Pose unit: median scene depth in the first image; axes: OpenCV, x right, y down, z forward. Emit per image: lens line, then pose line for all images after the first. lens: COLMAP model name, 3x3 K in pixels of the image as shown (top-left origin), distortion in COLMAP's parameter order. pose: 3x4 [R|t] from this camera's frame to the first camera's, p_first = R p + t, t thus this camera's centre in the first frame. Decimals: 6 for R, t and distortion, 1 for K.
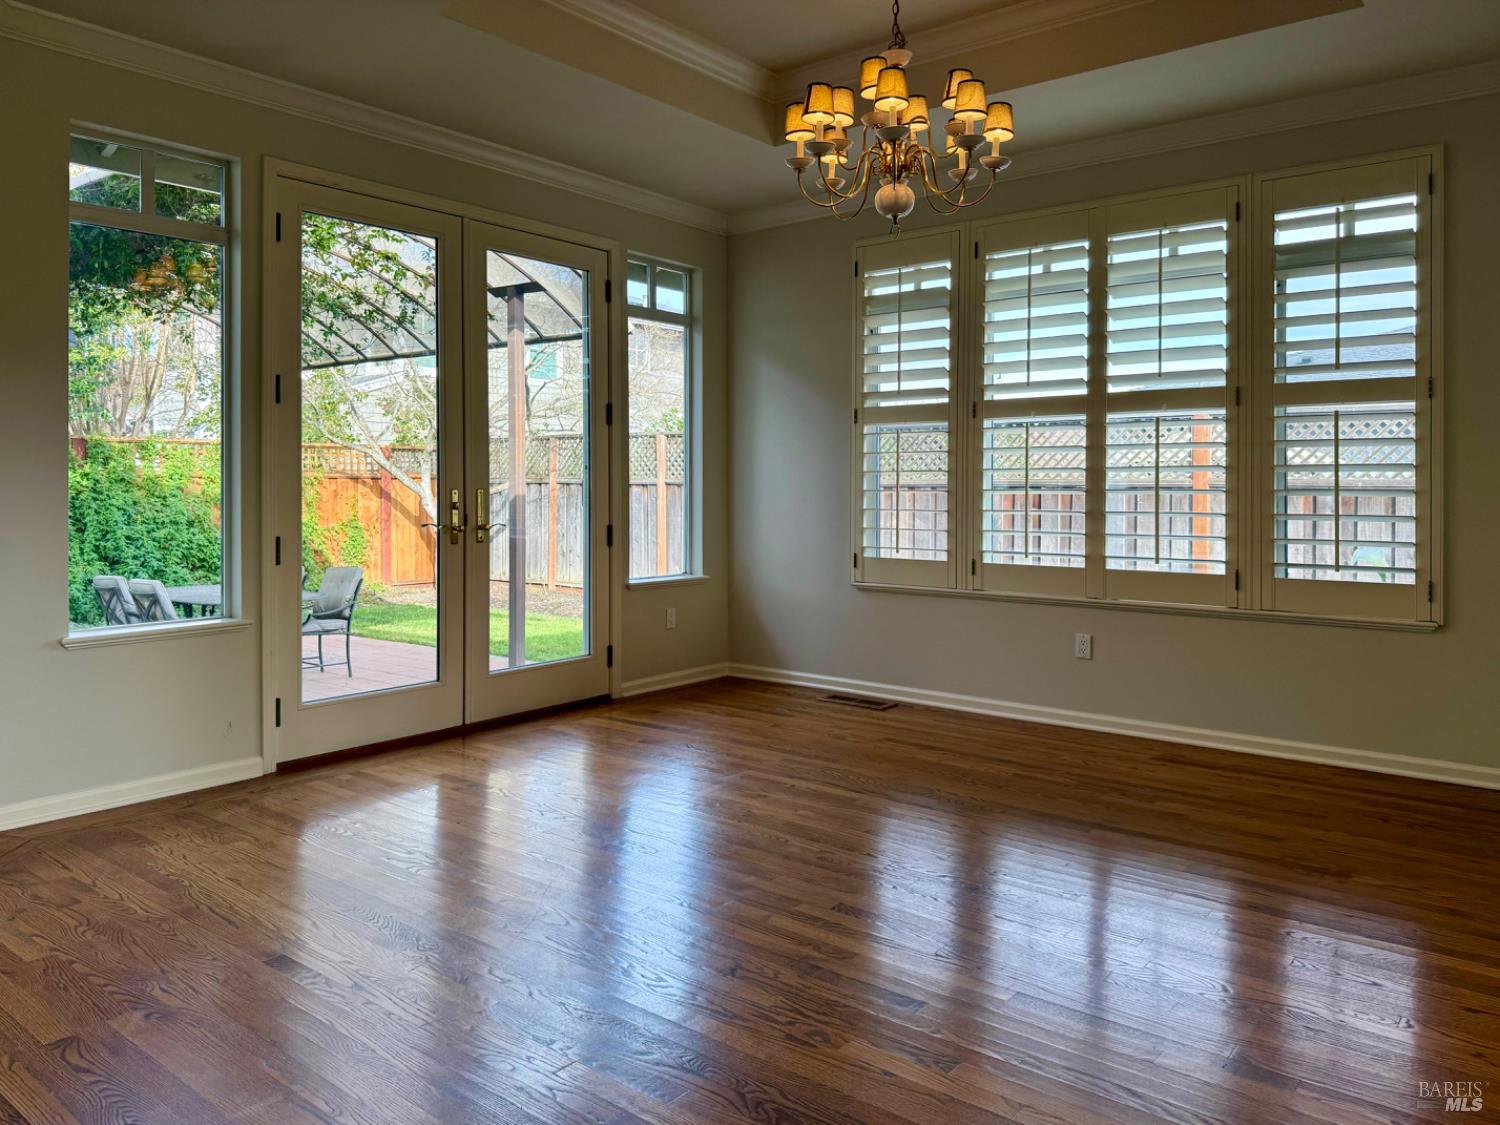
lens RADIAL K [[1041.1, 0, 737.5], [0, 1041.1, 512.7], [0, 0, 1]] dist [0.077064, -0.073183]
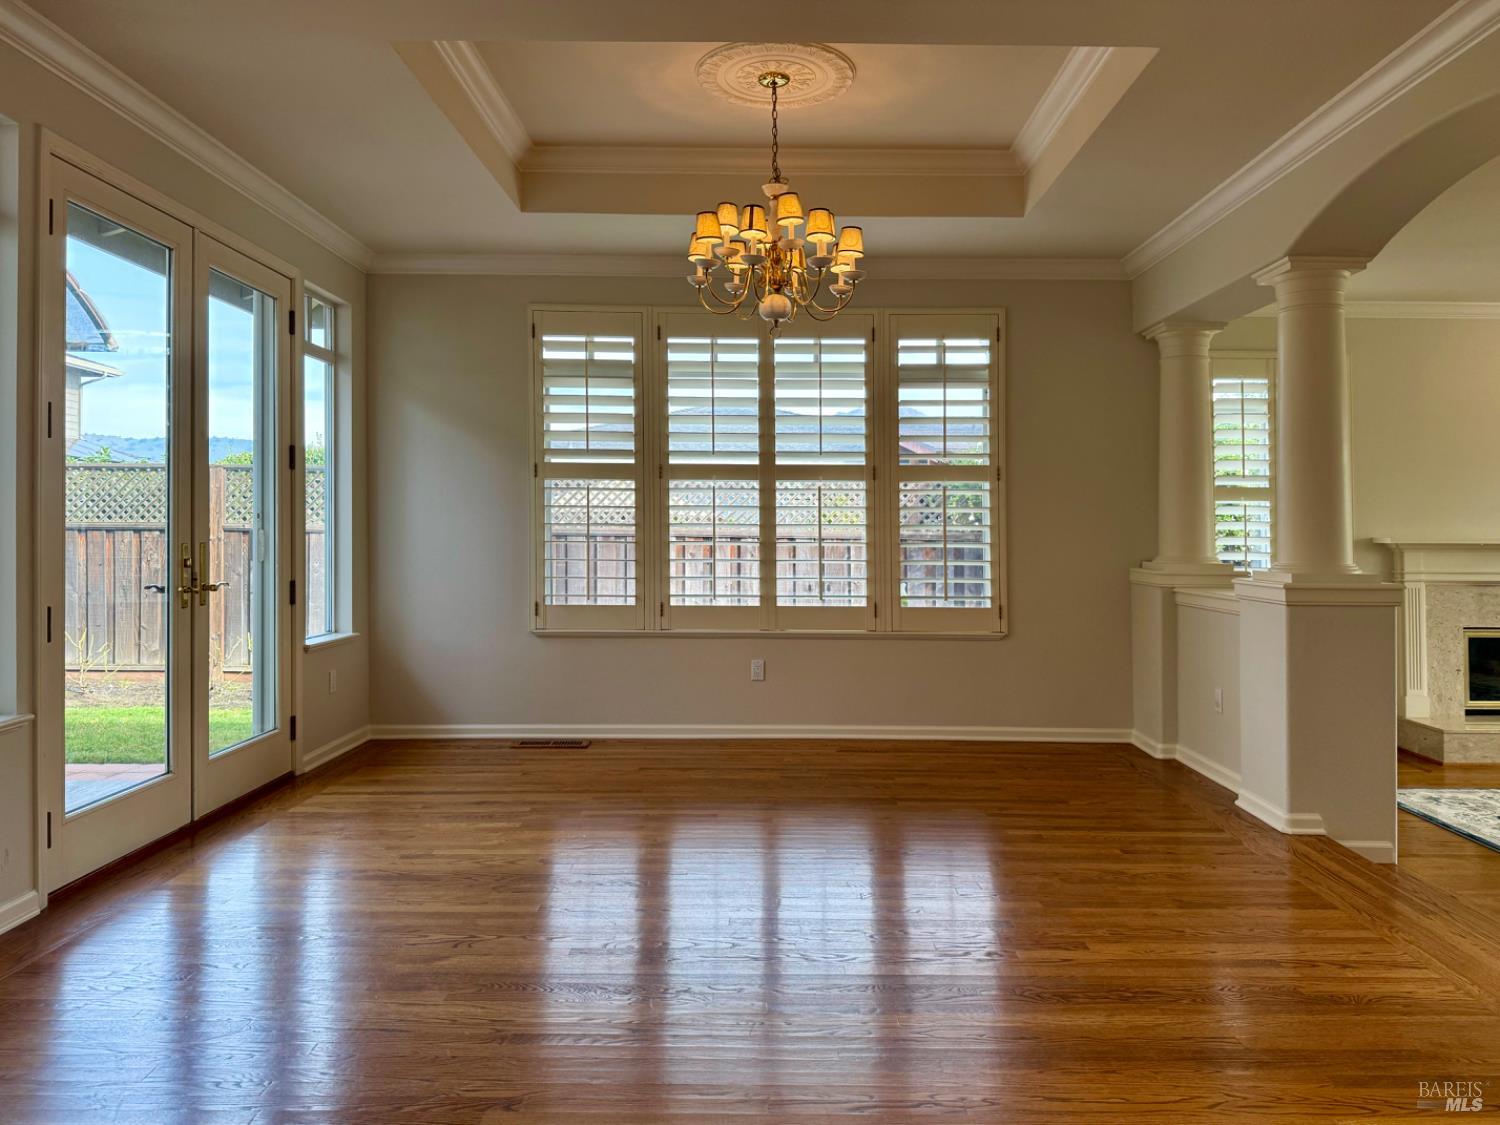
lens RADIAL K [[1041.1, 0, 745.3], [0, 1041.1, 554.3], [0, 0, 1]] dist [0.077064, -0.073183]
pose [[0.789784, -0.010381, 0.613297, -0.424797], [0.013884, 0.999903, -0.000954, -0.006218], [-0.613227, 0.009268, 0.789852, 0.051446]]
